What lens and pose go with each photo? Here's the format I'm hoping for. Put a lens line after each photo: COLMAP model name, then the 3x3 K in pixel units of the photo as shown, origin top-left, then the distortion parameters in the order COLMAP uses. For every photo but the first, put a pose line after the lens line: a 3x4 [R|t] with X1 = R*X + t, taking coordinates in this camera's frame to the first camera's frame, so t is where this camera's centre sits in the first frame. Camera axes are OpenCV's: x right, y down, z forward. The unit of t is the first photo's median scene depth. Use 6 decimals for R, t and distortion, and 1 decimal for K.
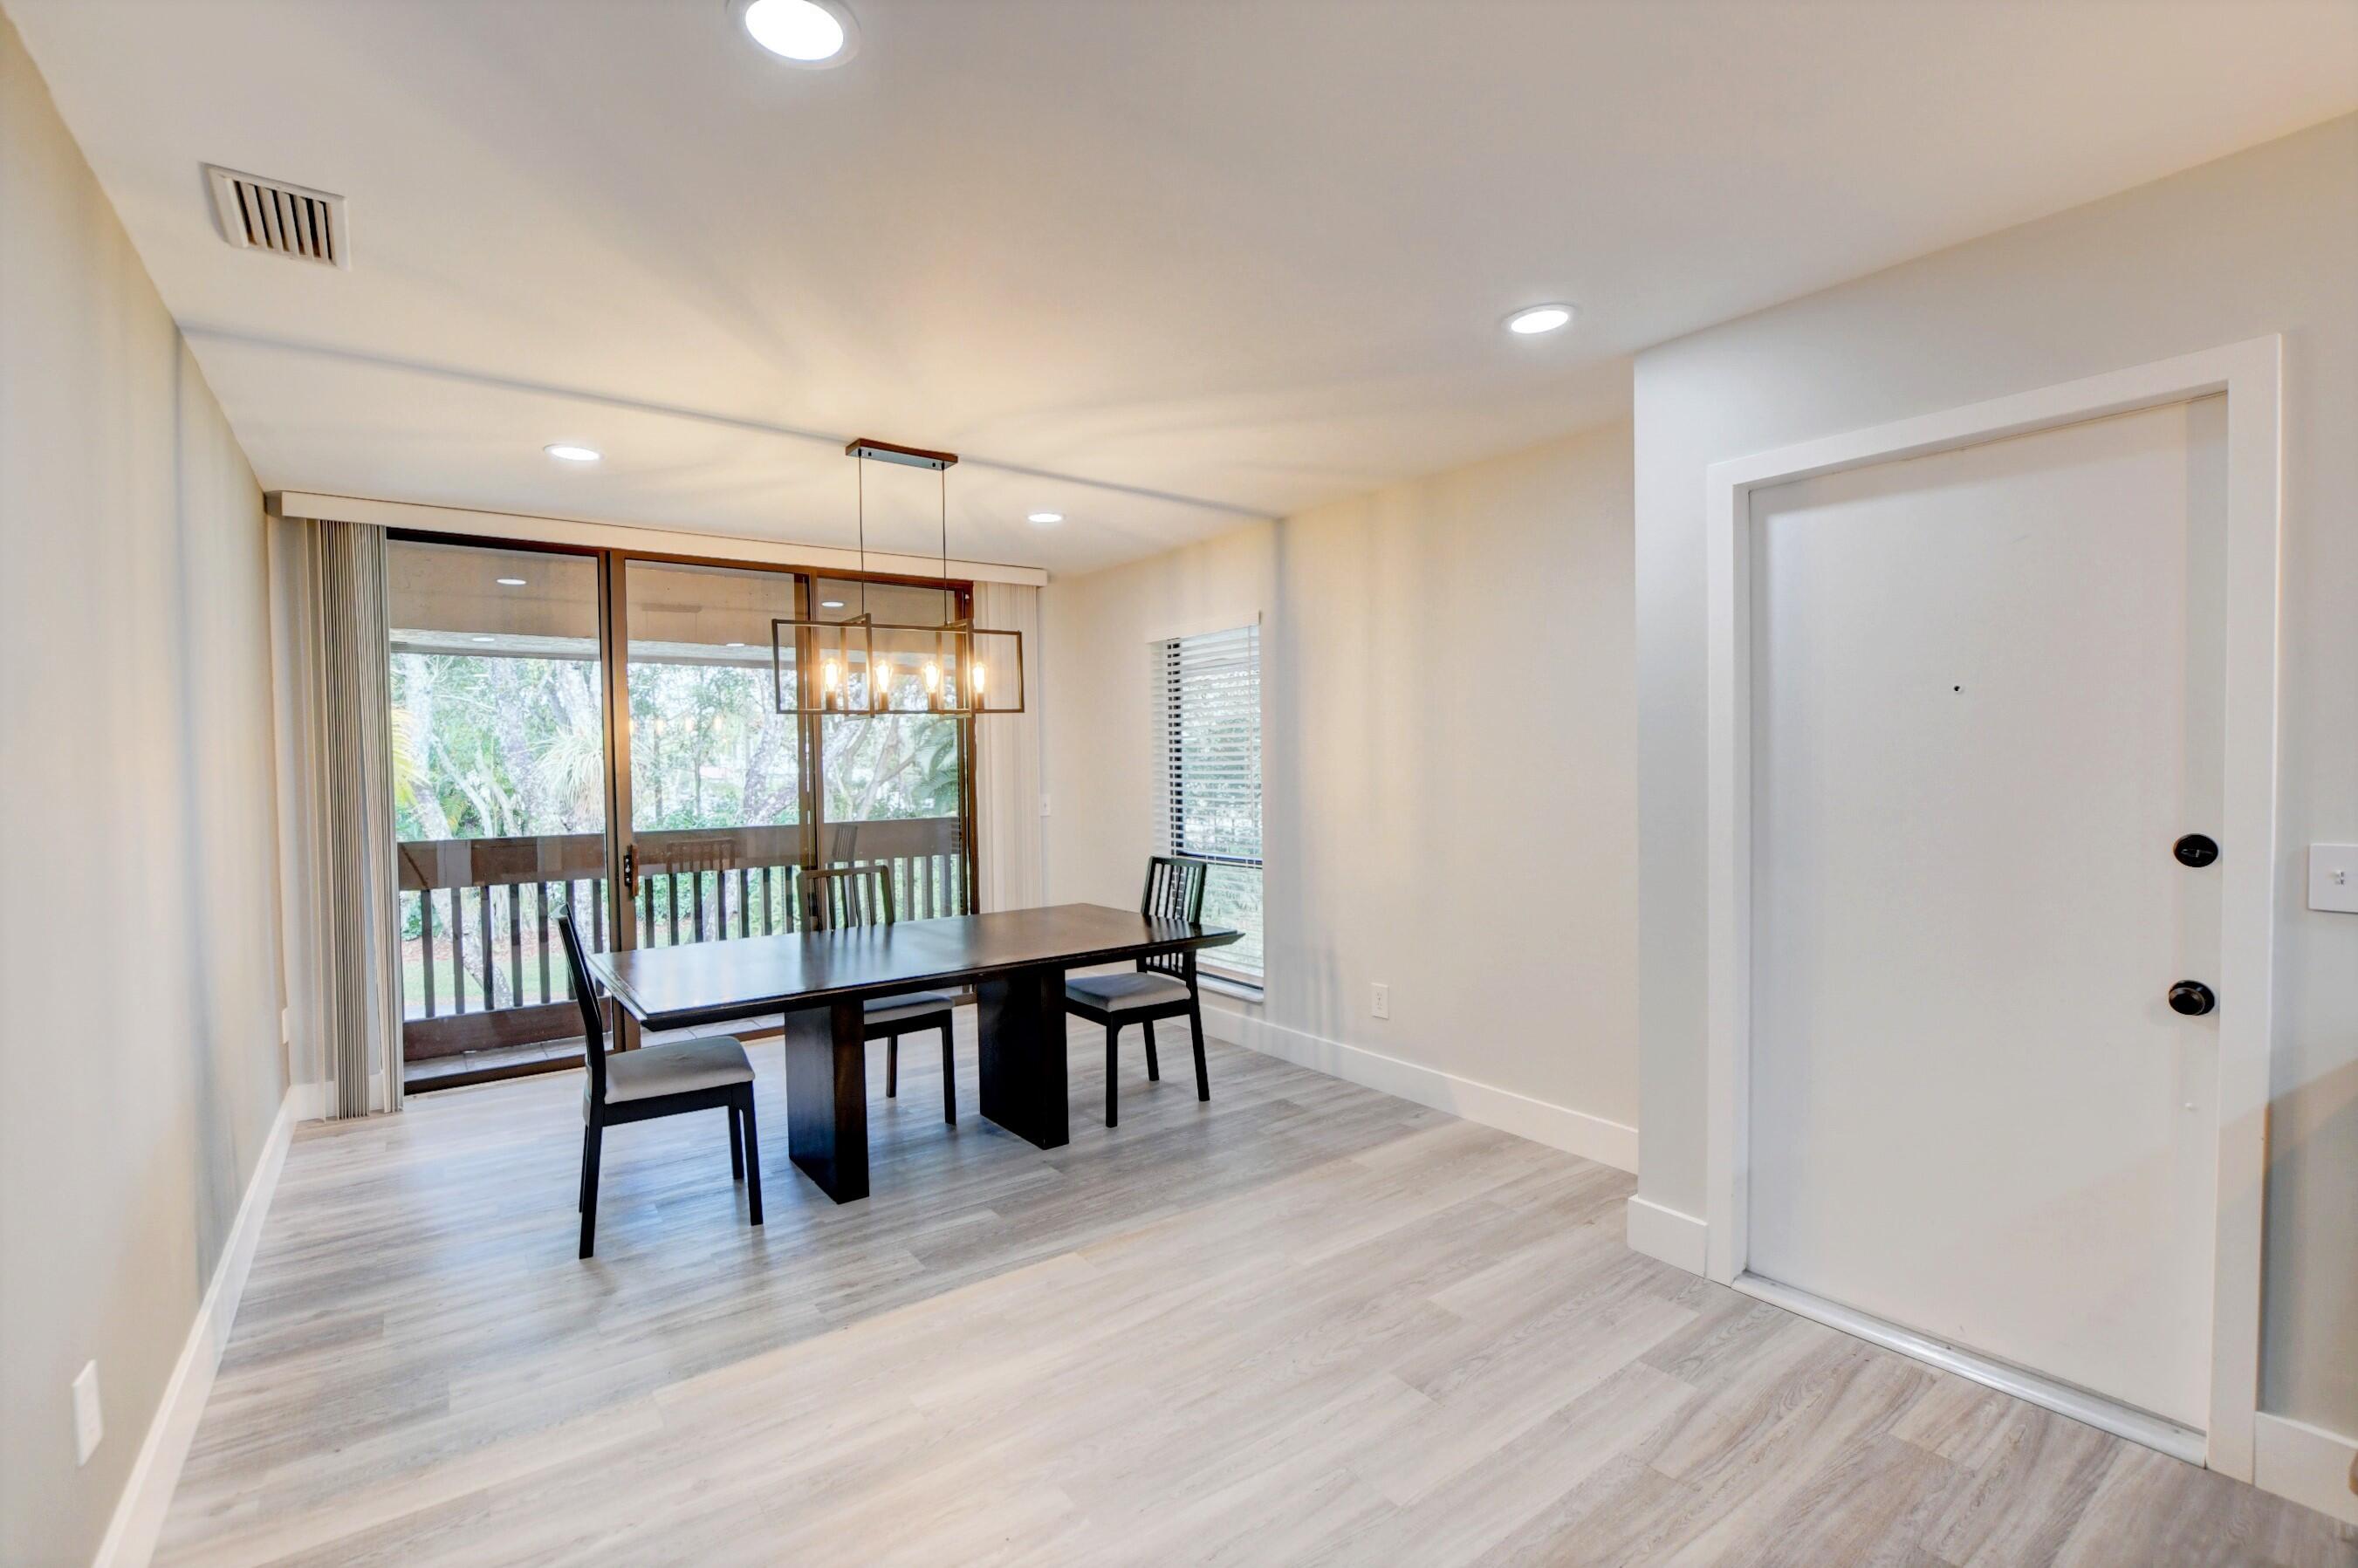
lens RADIAL K [[1051.7, 0, 1194.9], [0, 1051.7, 800.2], [0, 0, 1]] dist [-0.026574, 0.001755]
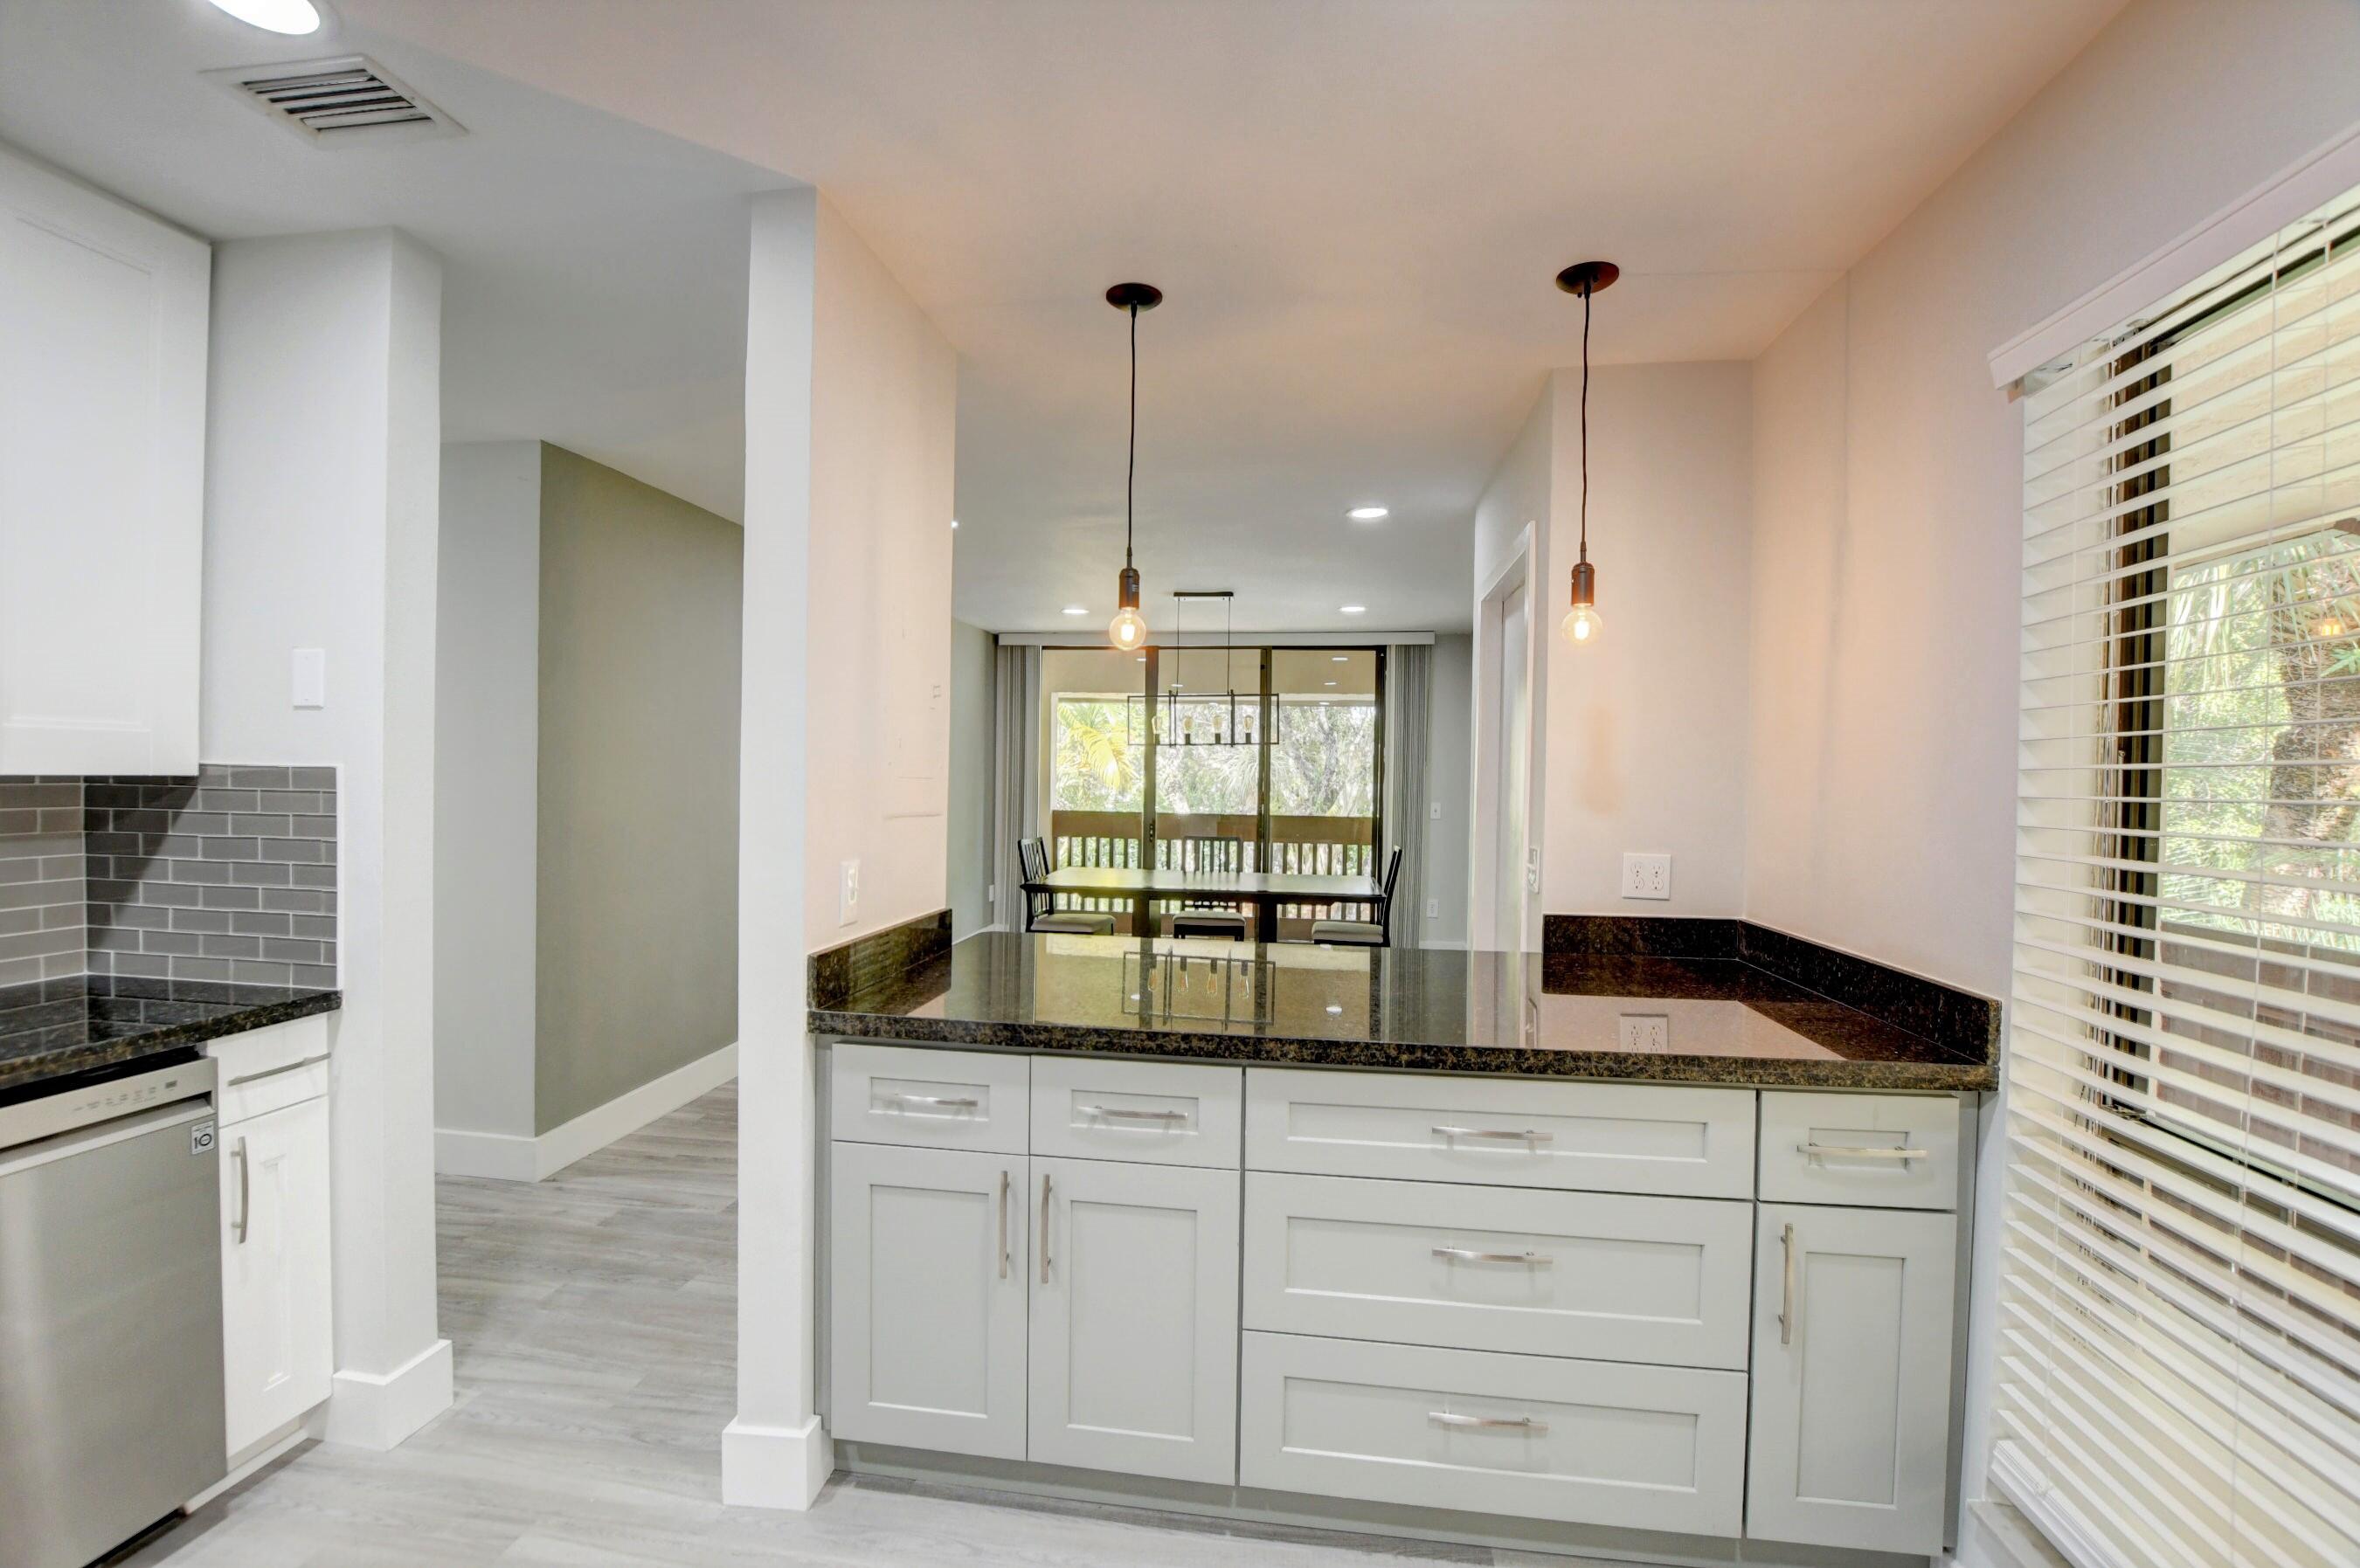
lens RADIAL K [[1052.5, 0, 1182.1], [0, 1052.5, 798.4], [0, 0, 1]] dist [-0.026574, 0.001755]
pose [[0.707121, 0.050185, -0.705309, 0.869819], [-0.055857, 0.998326, 0.015033, -0.024551], [0.704883, 0.028766, 0.708740, -0.220440]]
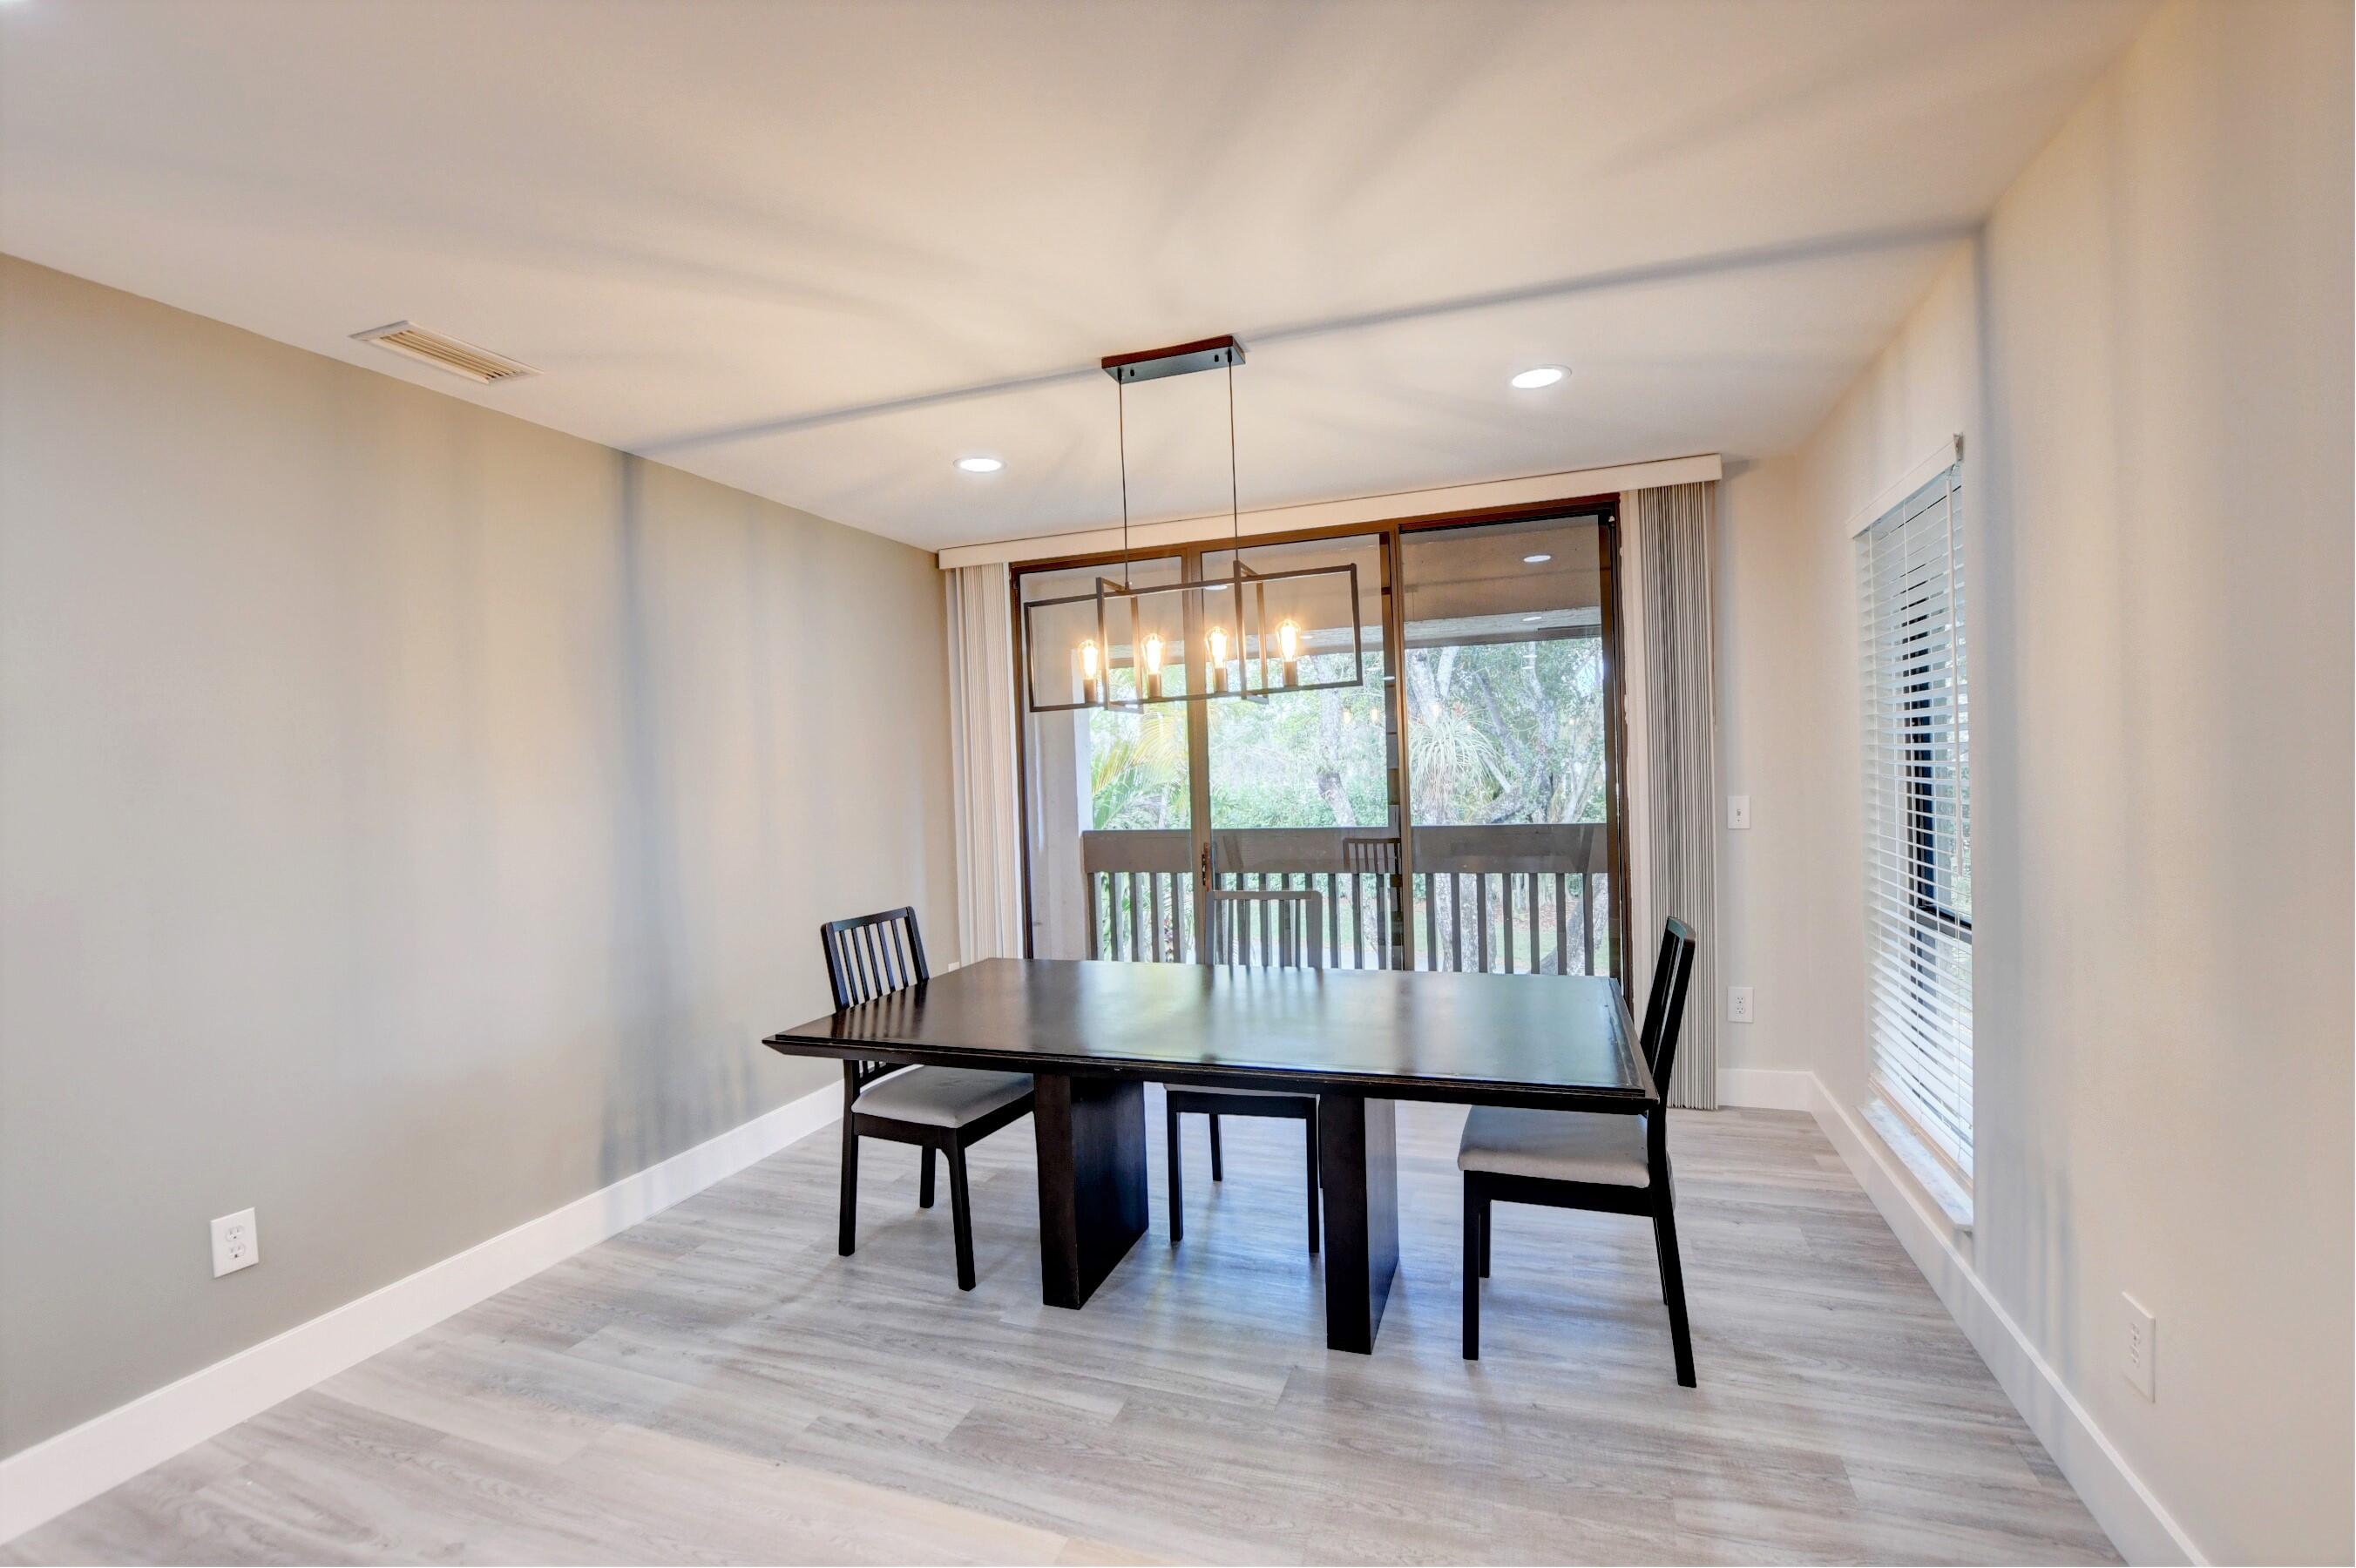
lens RADIAL K [[1050.8, 0, 1170.2], [0, 1050.8, 794.6], [0, 0, 1]] dist [-0.026574, 0.001755]
pose [[0.537716, 0.015517, -0.842983, 0.343944], [-0.003246, 0.999861, 0.016334, -0.024797], [0.843120, -0.006047, 0.537692, 0.552273]]
